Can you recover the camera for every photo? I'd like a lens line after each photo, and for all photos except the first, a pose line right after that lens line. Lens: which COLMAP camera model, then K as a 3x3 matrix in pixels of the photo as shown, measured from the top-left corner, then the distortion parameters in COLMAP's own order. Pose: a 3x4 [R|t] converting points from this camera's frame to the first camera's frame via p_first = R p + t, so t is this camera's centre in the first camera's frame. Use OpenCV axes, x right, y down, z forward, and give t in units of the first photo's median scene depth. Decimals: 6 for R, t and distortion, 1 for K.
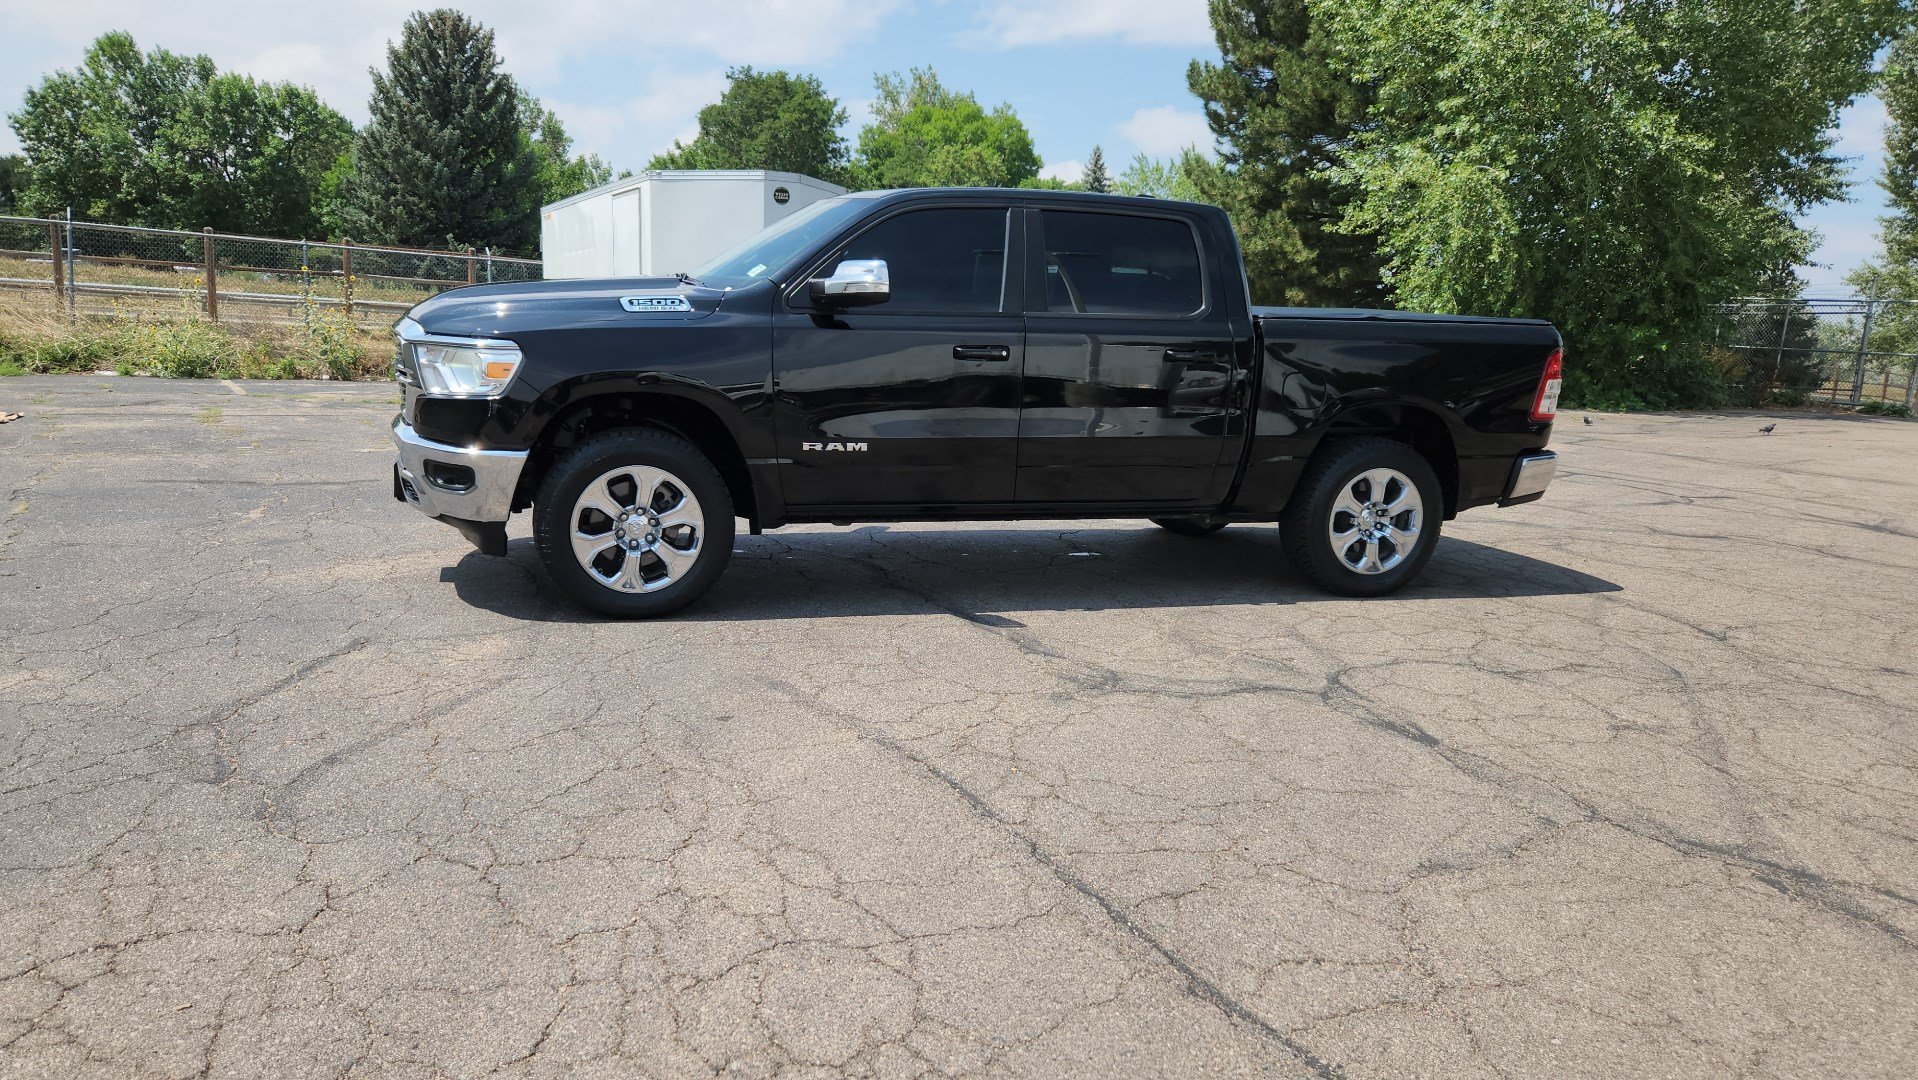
lens RADIAL K [[1331.0, 0, 937.4], [0, 1331.0, 551.2], [0, 0, 1]] dist [0.075354, -0.063520]
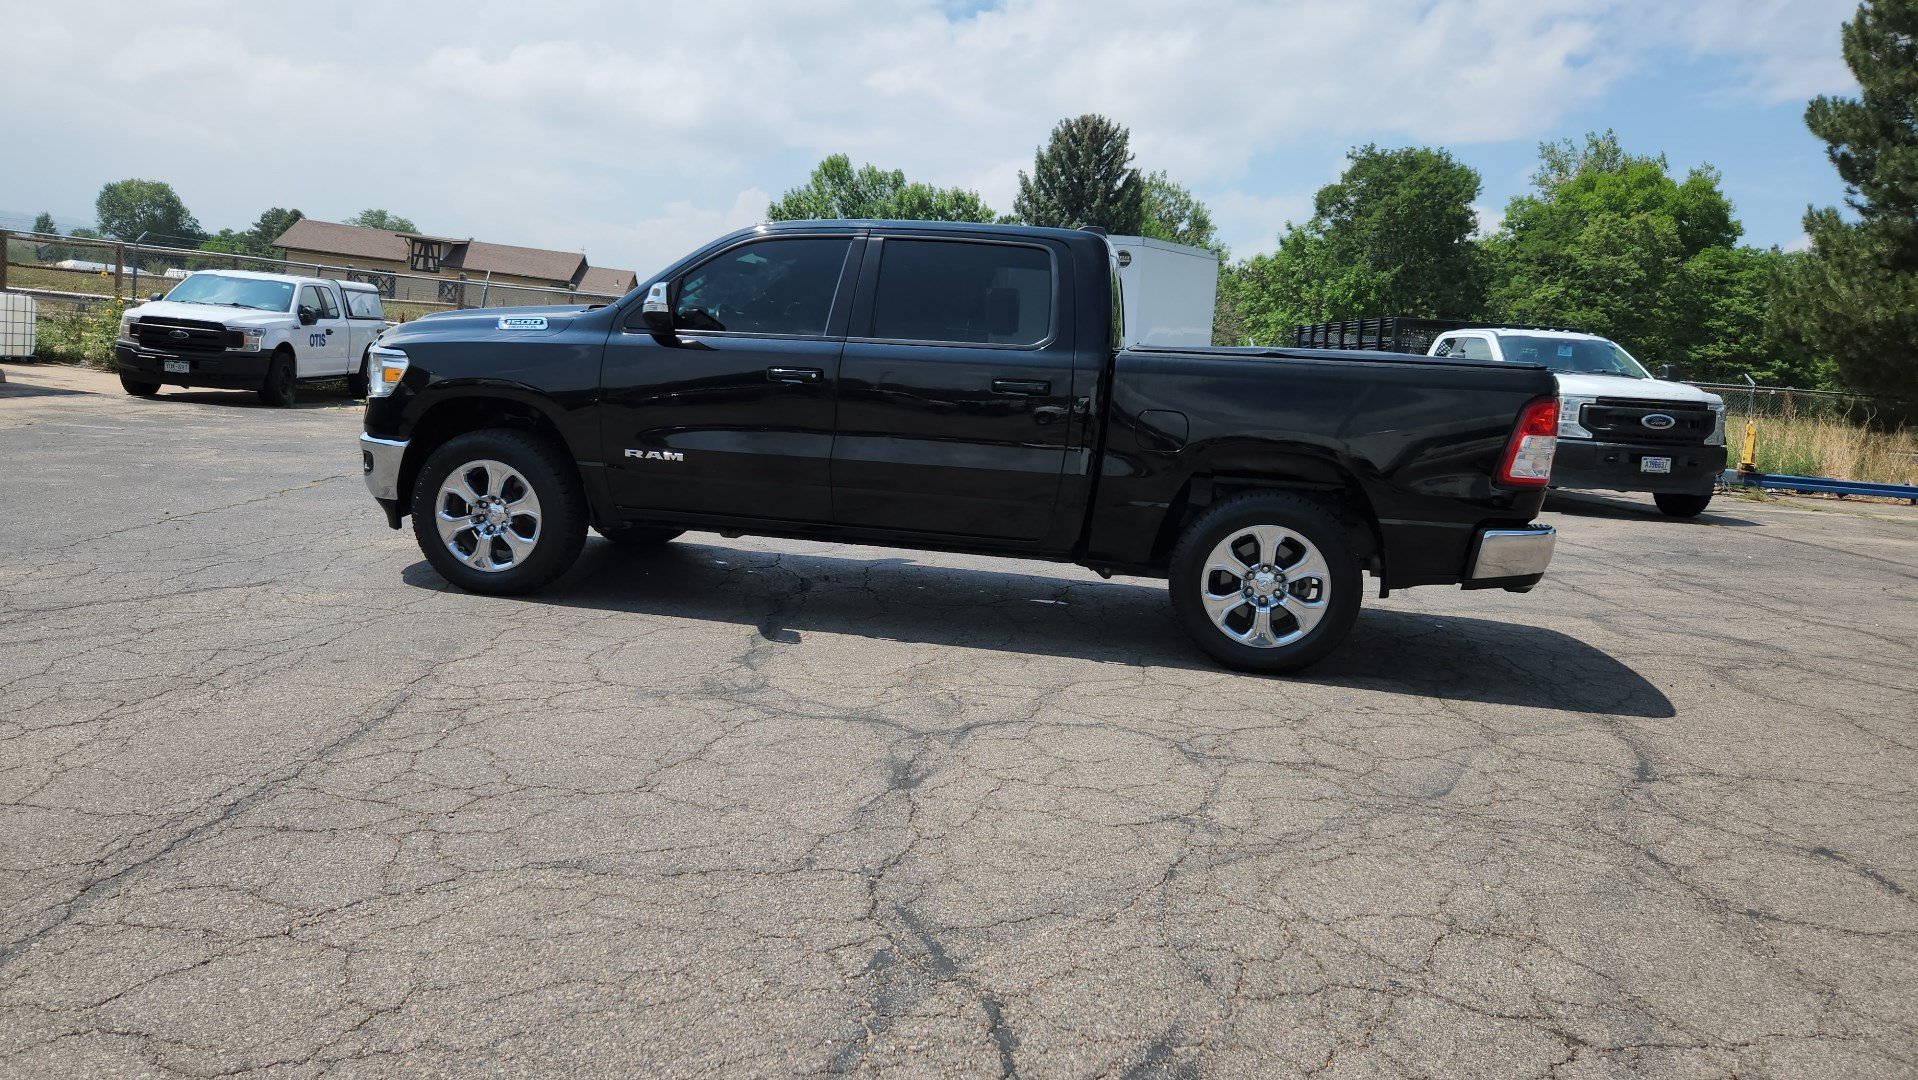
lens RADIAL K [[1331.0, 0, 937.4], [0, 1331.0, 551.2], [0, 0, 1]] dist [0.075354, -0.063520]
pose [[0.875545, 0.082401, -0.476058, 0.075437], [-0.112080, 0.993109, -0.034235, 0.001158], [0.469957, 0.083331, 0.878747, 0.018848]]
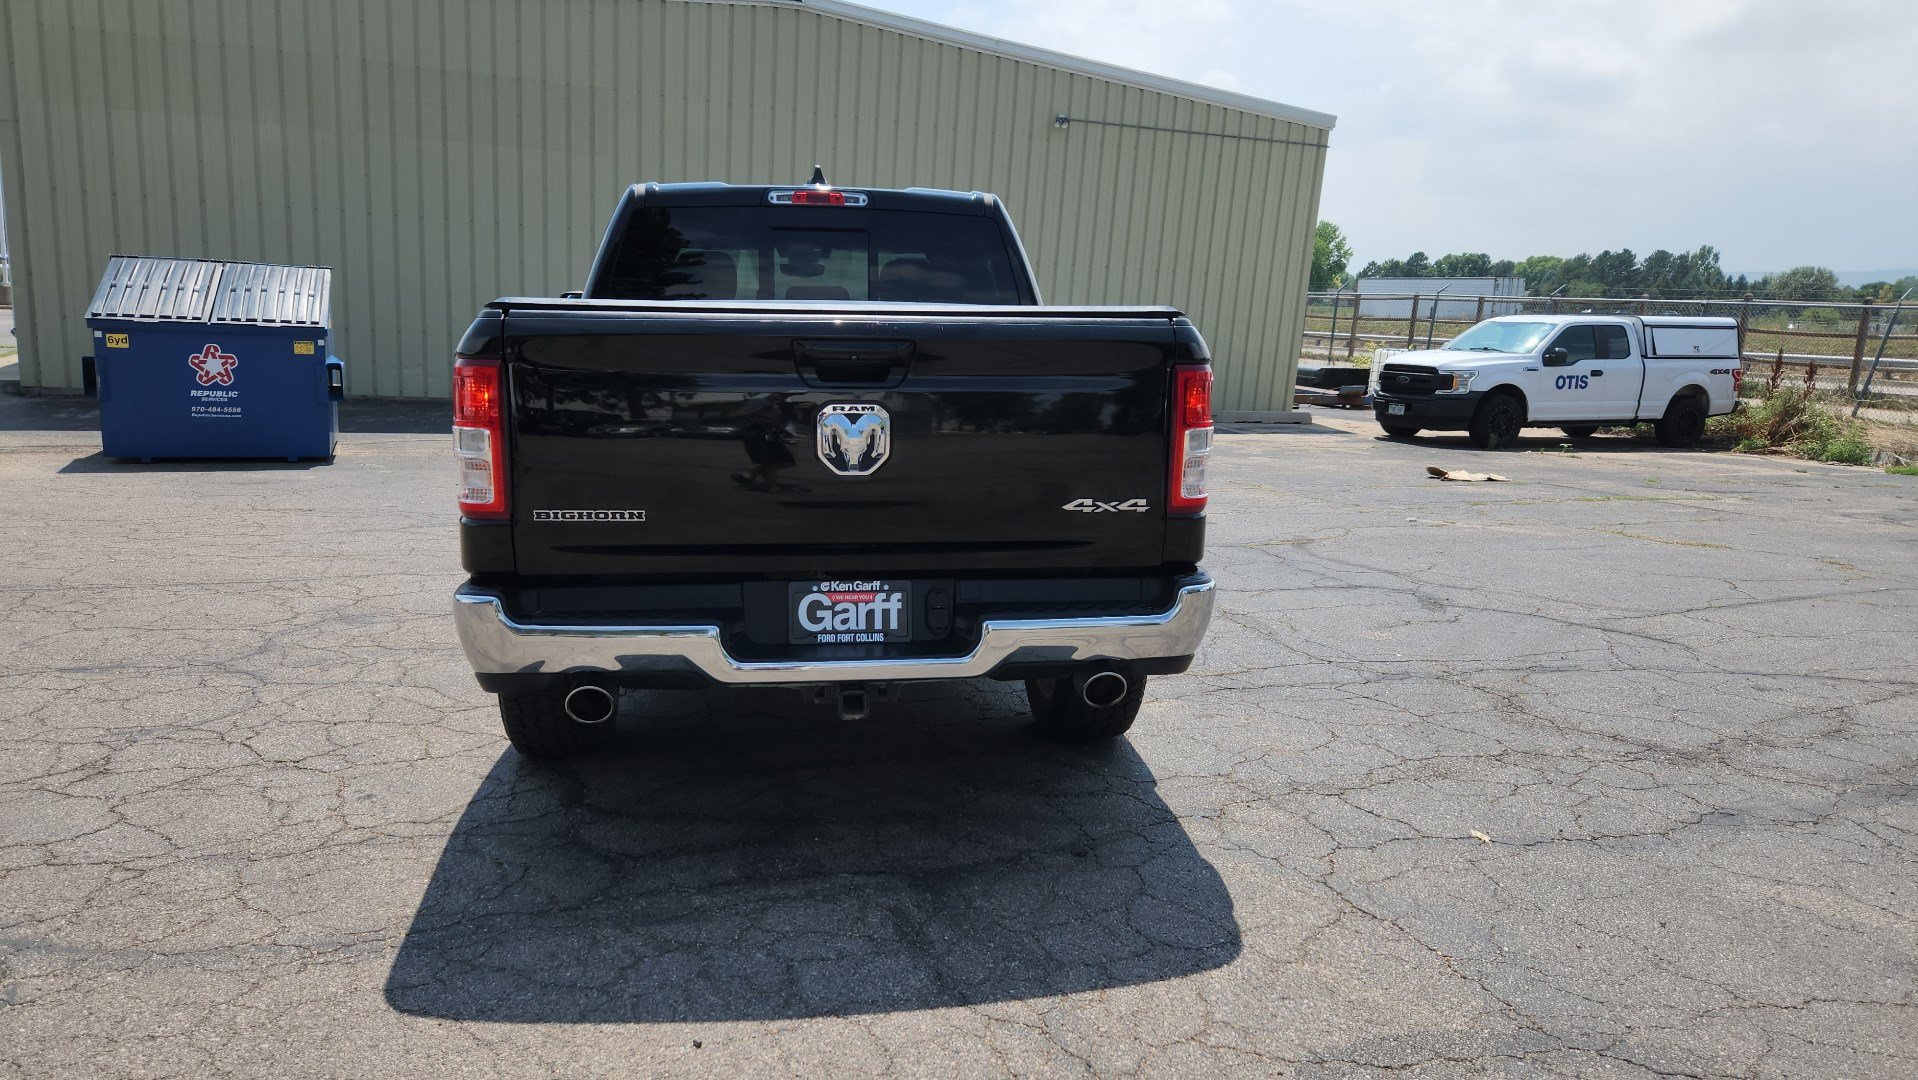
lens RADIAL K [[1331.0, 0, 937.4], [0, 1331.0, 551.2], [0, 0, 1]] dist [0.075354, -0.063520]
pose [[-0.221675, 0.106358, -0.969303, 0.123324], [-0.206237, 0.966433, 0.153209, -0.026679], [0.953062, 0.233868, -0.192299, 0.177146]]
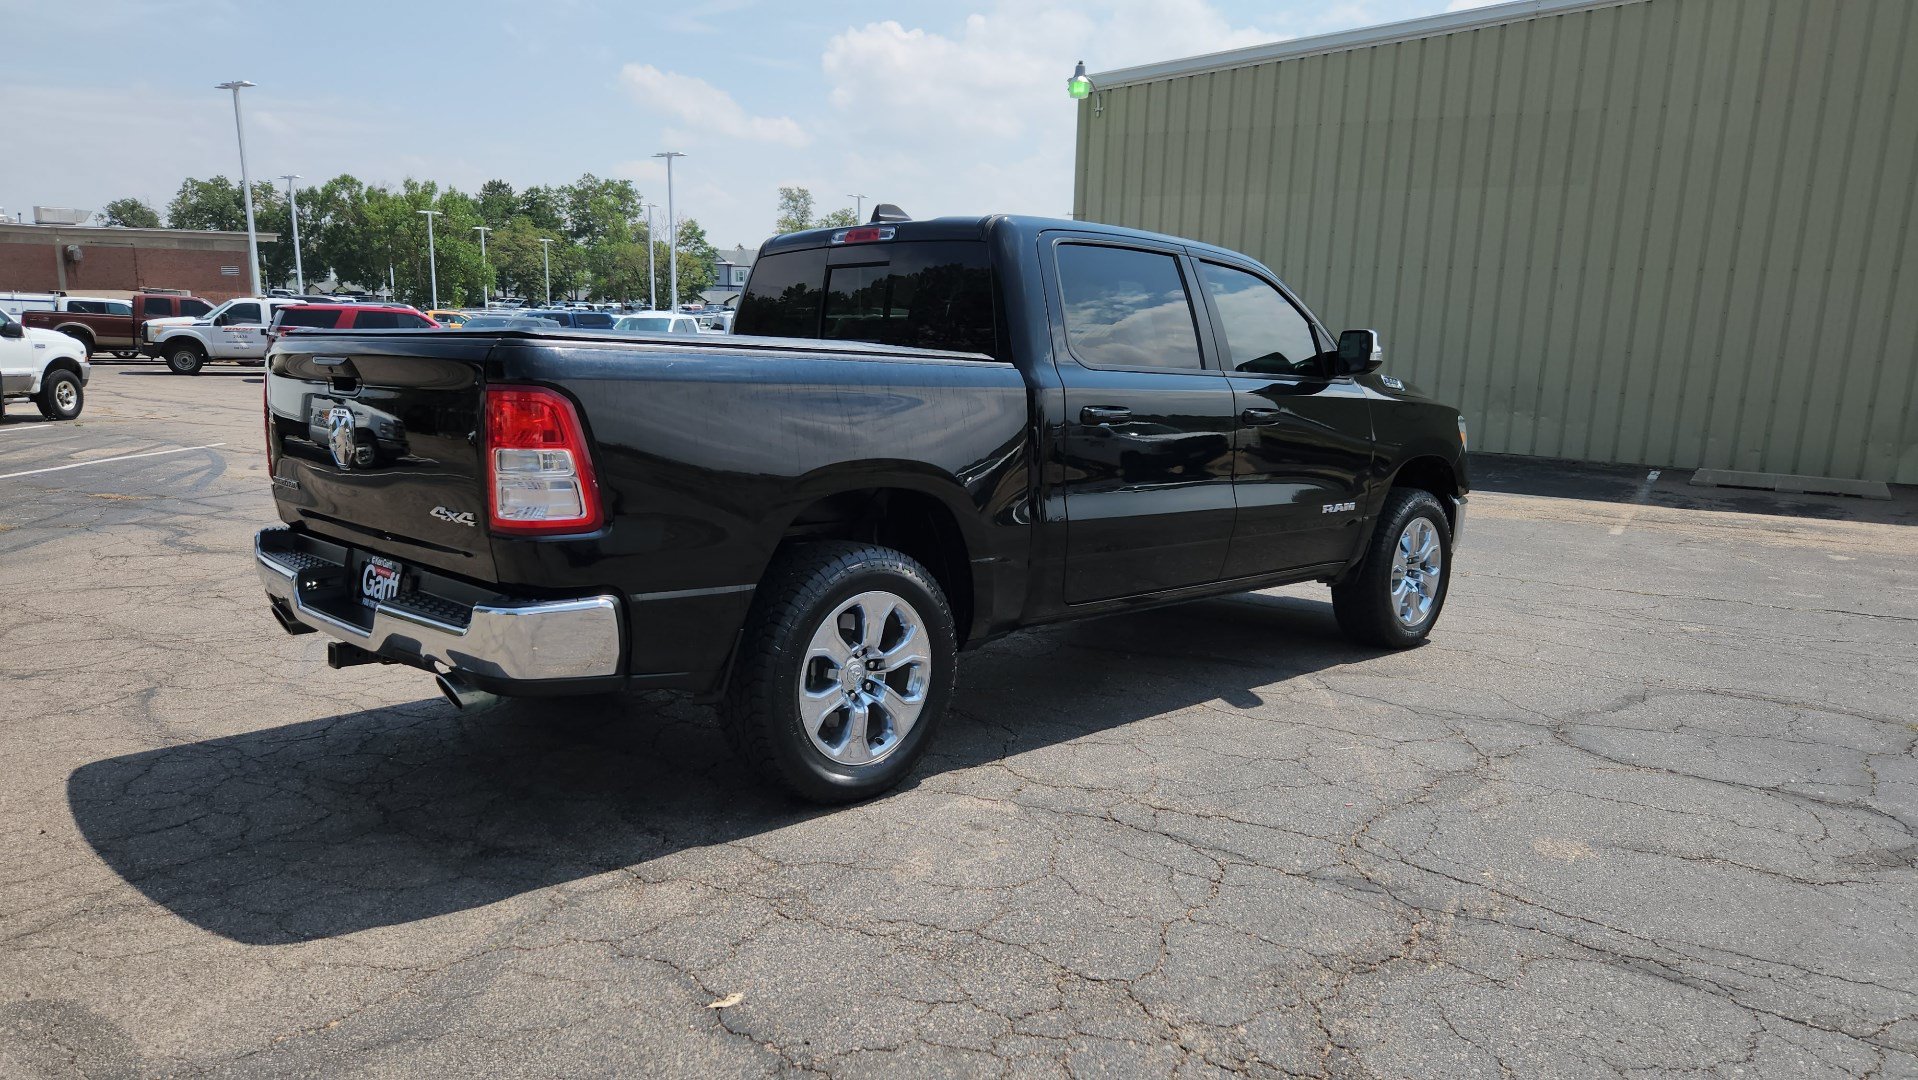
lens RADIAL K [[1307.9, 0, 896.3], [0, 1307.9, 546.4], [0, 0, 1]] dist [0.076272, -0.059003]
pose [[-0.922273, -0.016463, -0.386189, 0.061537], [-0.138423, 0.946899, 0.290208, -0.042147], [0.360904, 0.321109, -0.875578, 0.241224]]
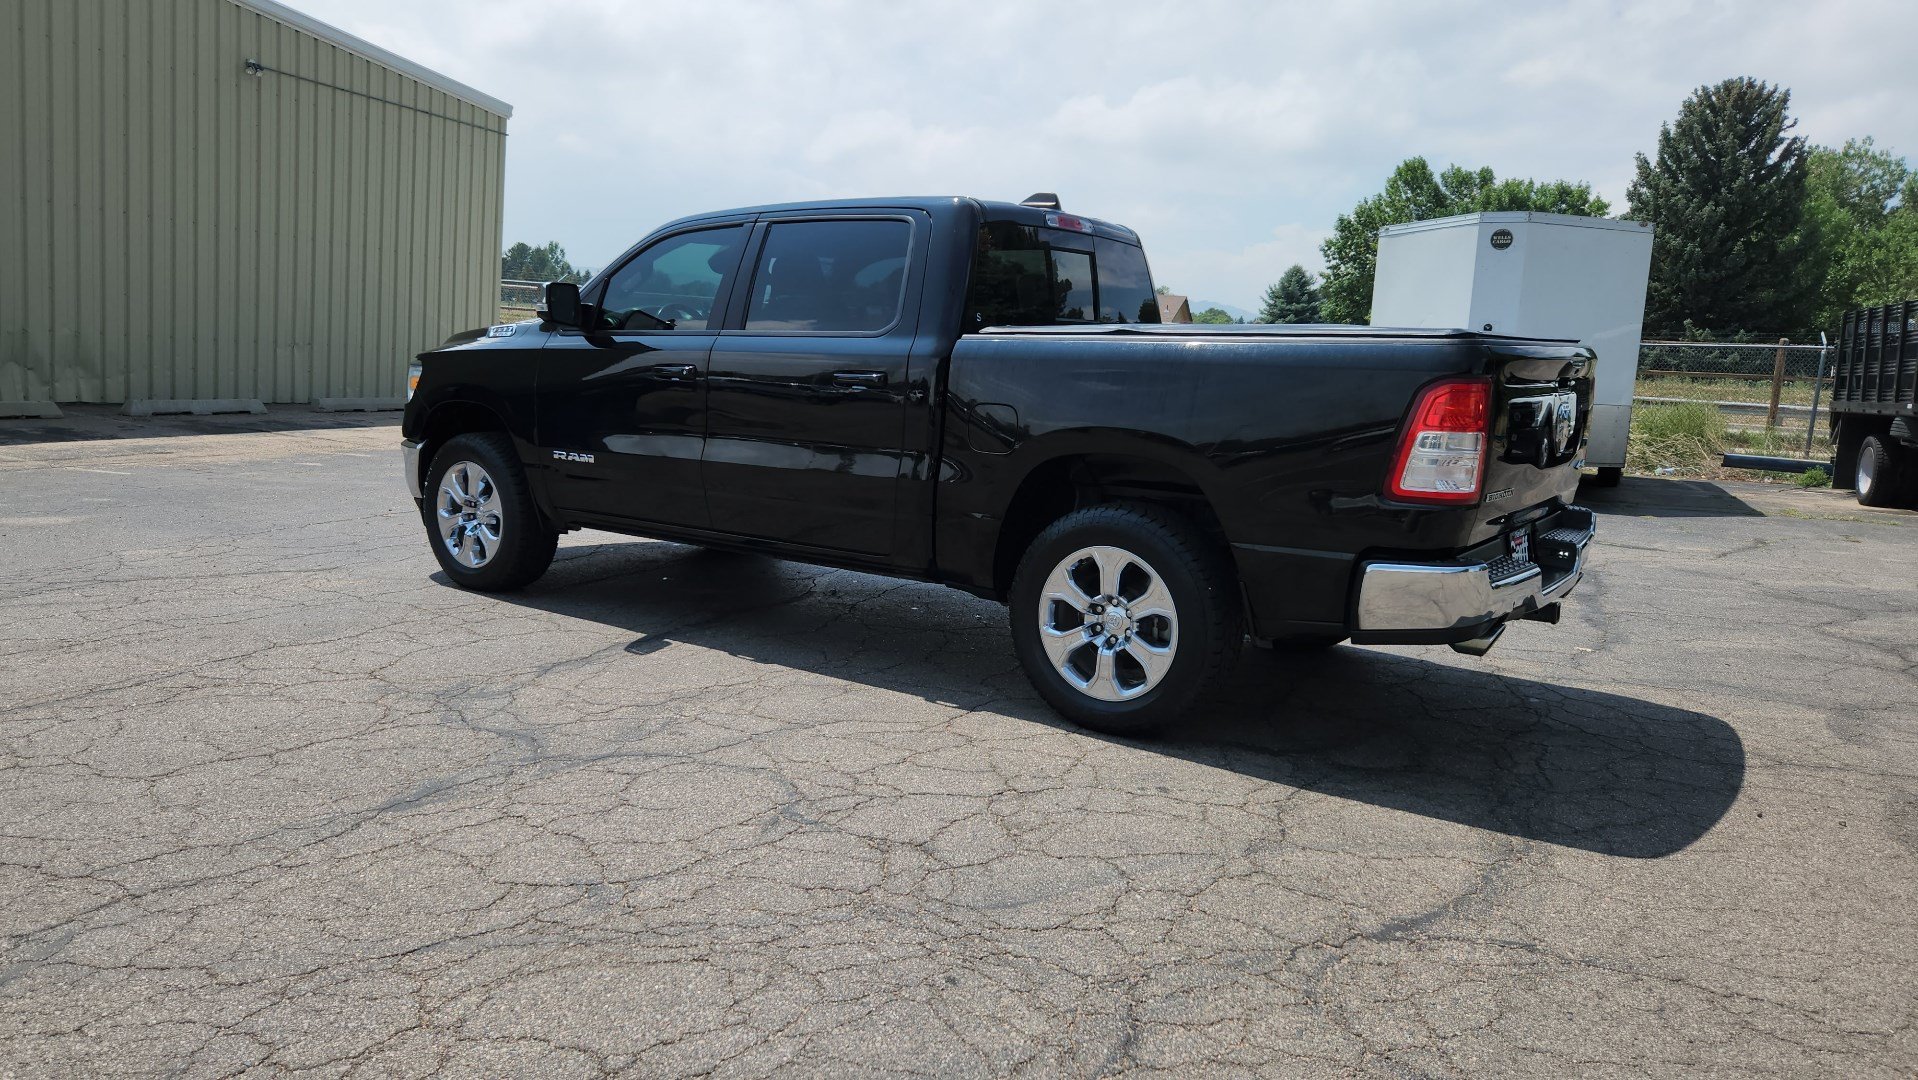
lens RADIAL K [[1331.0, 0, 937.4], [0, 1331.0, 551.2], [0, 0, 1]] dist [0.075354, -0.063520]
pose [[0.569208, 0.099178, -0.816190, 0.114053], [-0.158594, 0.987299, 0.009367, -0.006995], [0.806753, 0.124111, 0.577708, 0.072438]]
